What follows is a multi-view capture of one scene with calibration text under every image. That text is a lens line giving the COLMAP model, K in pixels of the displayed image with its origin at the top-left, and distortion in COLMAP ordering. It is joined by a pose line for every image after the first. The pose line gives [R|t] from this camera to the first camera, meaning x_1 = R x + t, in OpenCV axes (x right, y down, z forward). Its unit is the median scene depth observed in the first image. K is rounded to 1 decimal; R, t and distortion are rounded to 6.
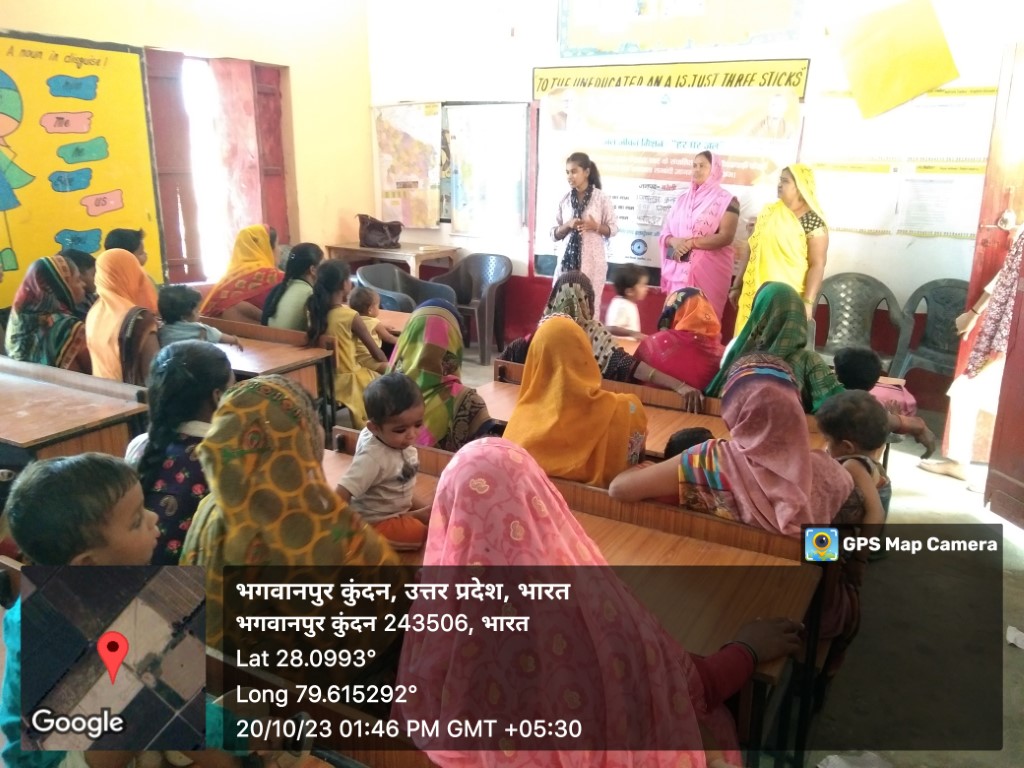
lens RADIAL K [[819.3, 0, 511.9], [0, 819.3, 386.3], [0, 0, 1]] dist [0.006742, 0.002103]
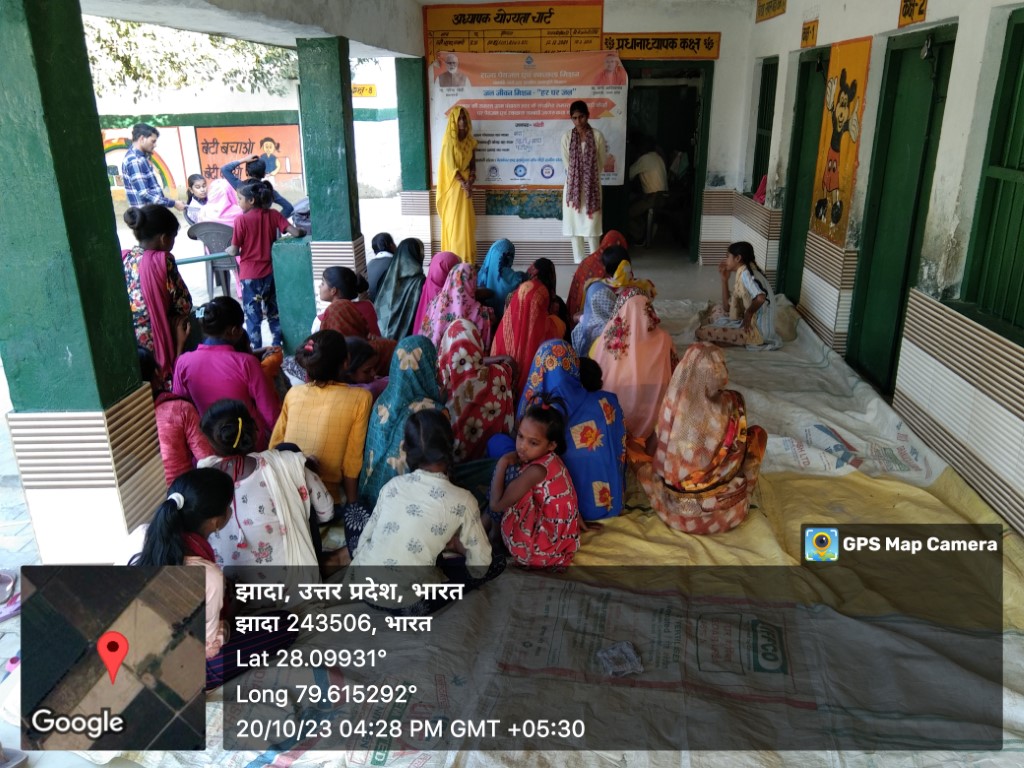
lens RADIAL K [[823.6, 0, 512.6], [0, 823.6, 384.5], [0, 0, 1]] dist [0.001822, -0.000783]
pose [[0.904531, -0.187680, 0.382885, -0.460943], [0.166079, 0.982084, 0.089044, 0.055237], [-0.392737, -0.016954, 0.919495, -0.261287]]
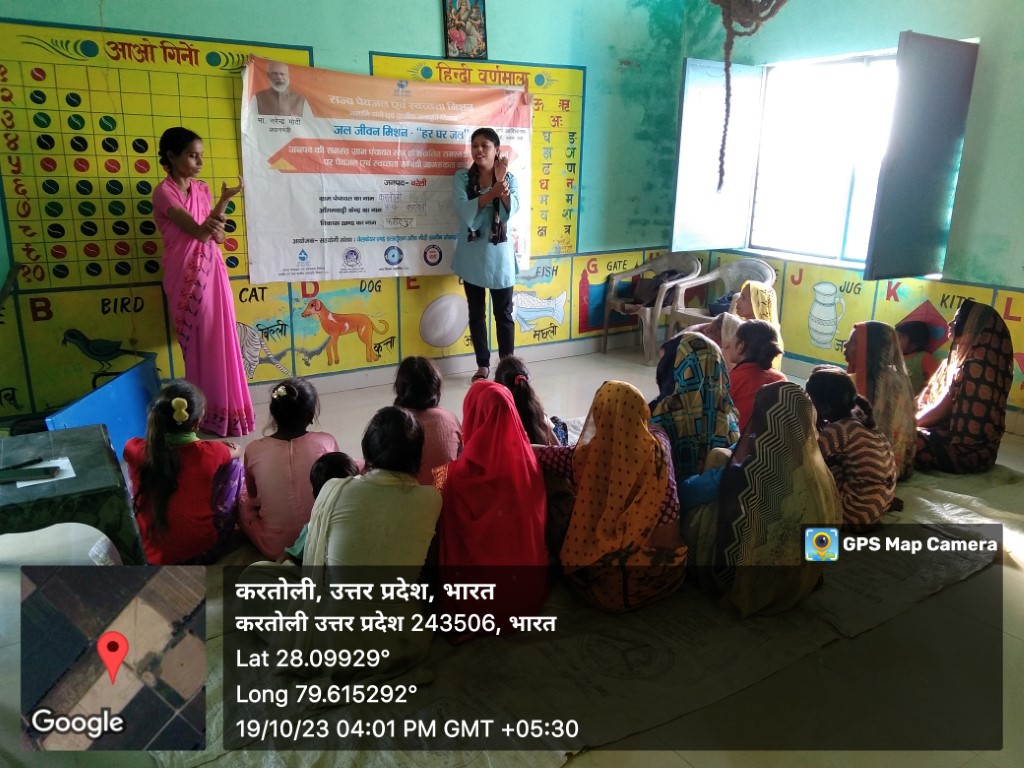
lens RADIAL K [[819.3, 0, 511.9], [0, 819.3, 386.3], [0, 0, 1]] dist [0.006742, 0.002103]
pose [[0.487583, -0.257251, 0.834317, -0.544081], [0.250763, 0.956605, 0.148408, -0.141441], [-0.836290, 0.136854, 0.530934, 0.488935]]
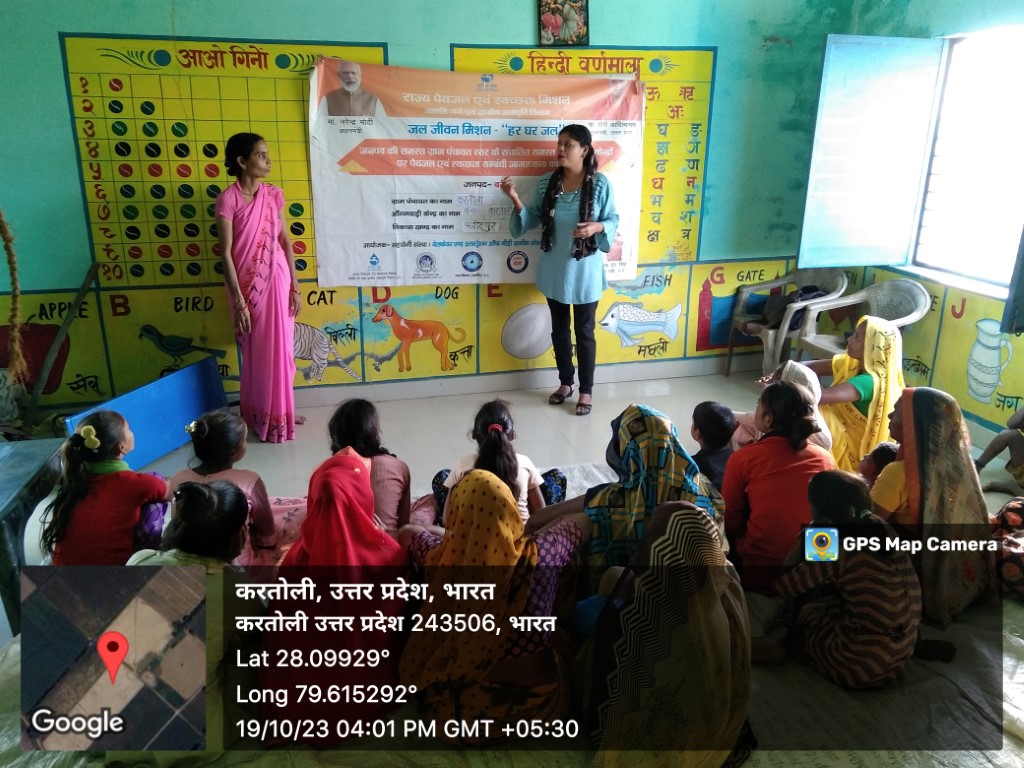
lens RADIAL K [[821.0, 0, 512.7], [0, 821.0, 384.5], [0, 0, 1]] dist [0.006991, 0.002688]
pose [[0.741996, -0.233459, 0.628442, -0.357408], [0.208129, 0.971306, 0.115093, -0.142922], [-0.637279, 0.045399, 0.769295, 0.383708]]
